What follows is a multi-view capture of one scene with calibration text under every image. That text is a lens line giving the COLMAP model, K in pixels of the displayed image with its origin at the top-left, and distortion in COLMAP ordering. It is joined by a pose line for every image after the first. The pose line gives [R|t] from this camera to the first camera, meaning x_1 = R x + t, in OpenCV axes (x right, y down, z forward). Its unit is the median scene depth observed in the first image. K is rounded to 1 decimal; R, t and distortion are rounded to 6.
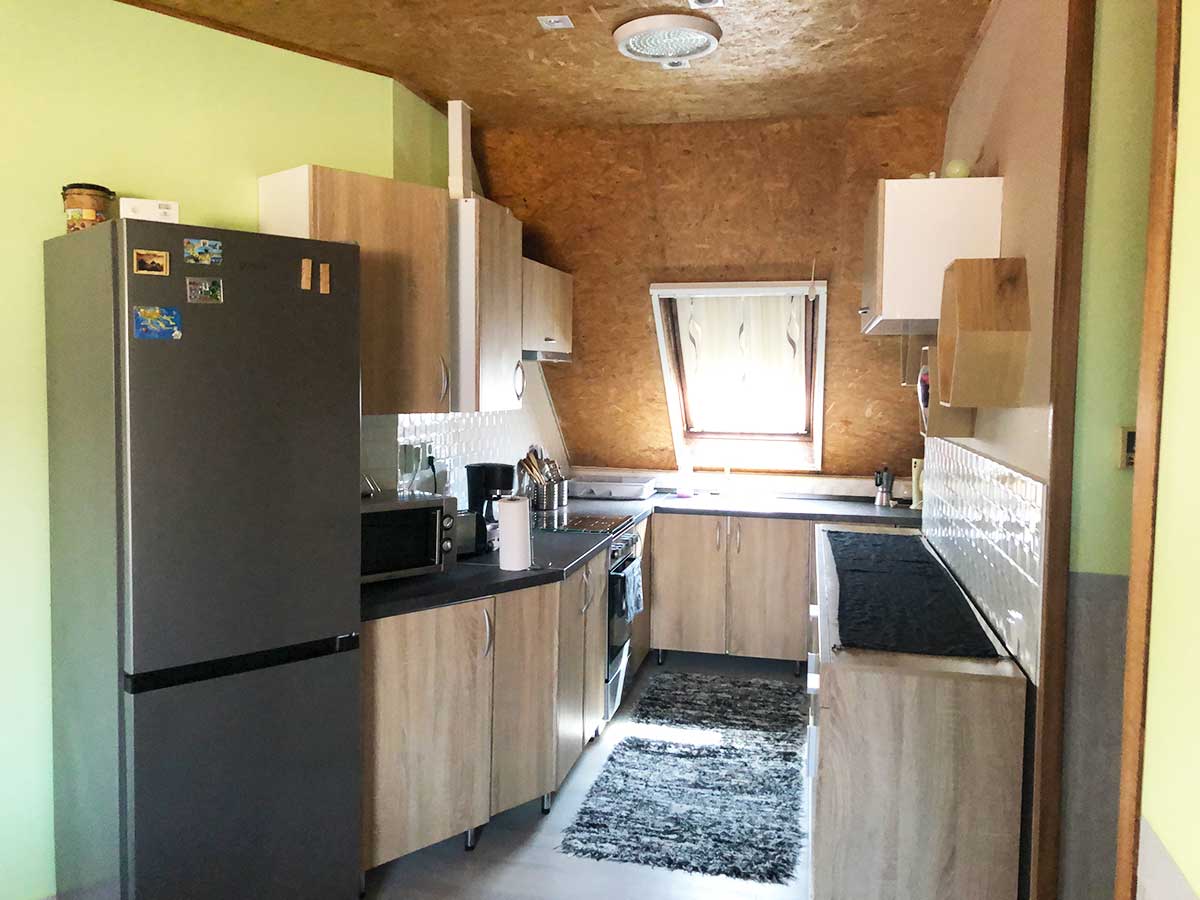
lens RADIAL K [[1000.6, 0, 593.7], [0, 1000.6, 447.6], [0, 0, 1]] dist [0.020744, -0.020026]
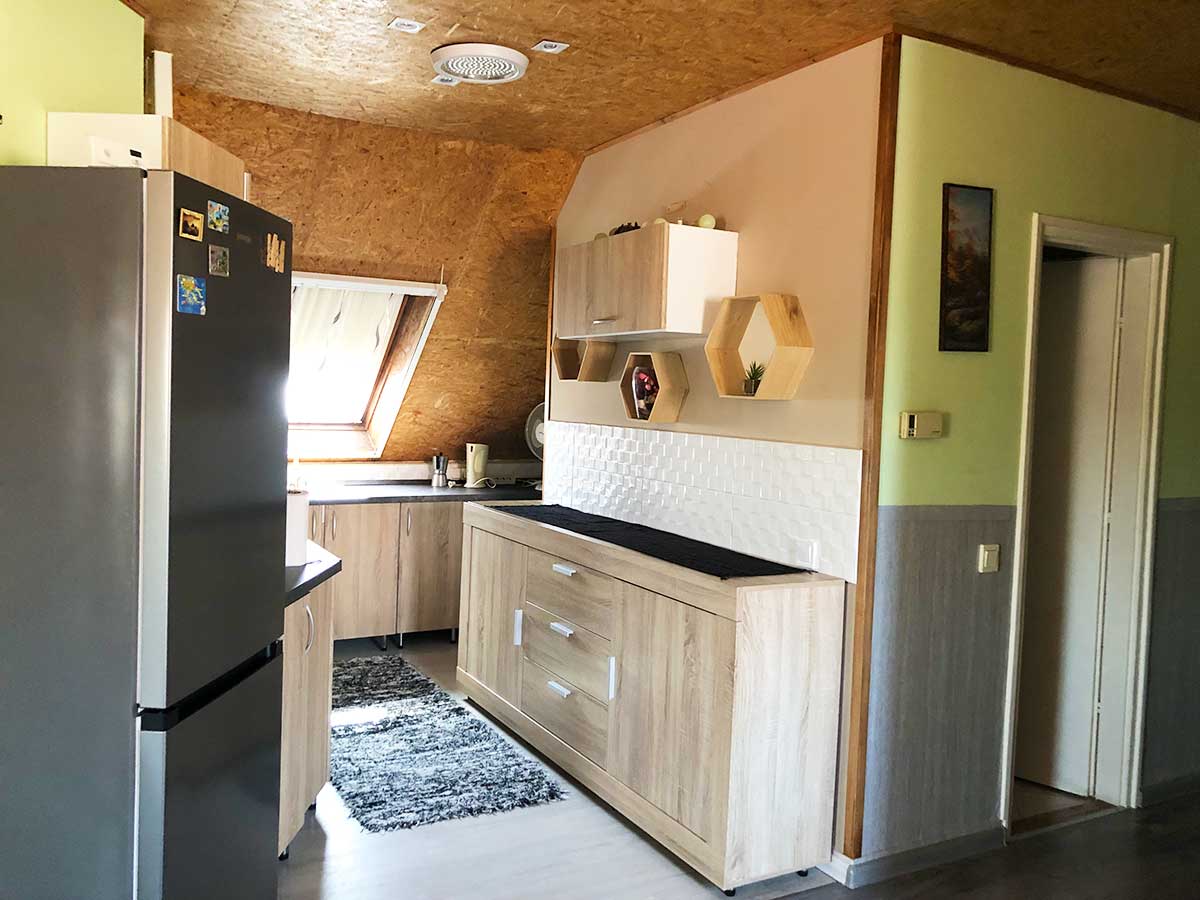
lens RADIAL K [[1000.6, 0, 594.1], [0, 1000.6, 448.6], [0, 0, 1]] dist [0.020744, -0.020026]
pose [[0.741837, -0.027143, 0.670030, -0.442811], [0.021377, 0.999630, 0.016828, 0.000201], [-0.670239, 0.001840, 0.742143, 0.074212]]
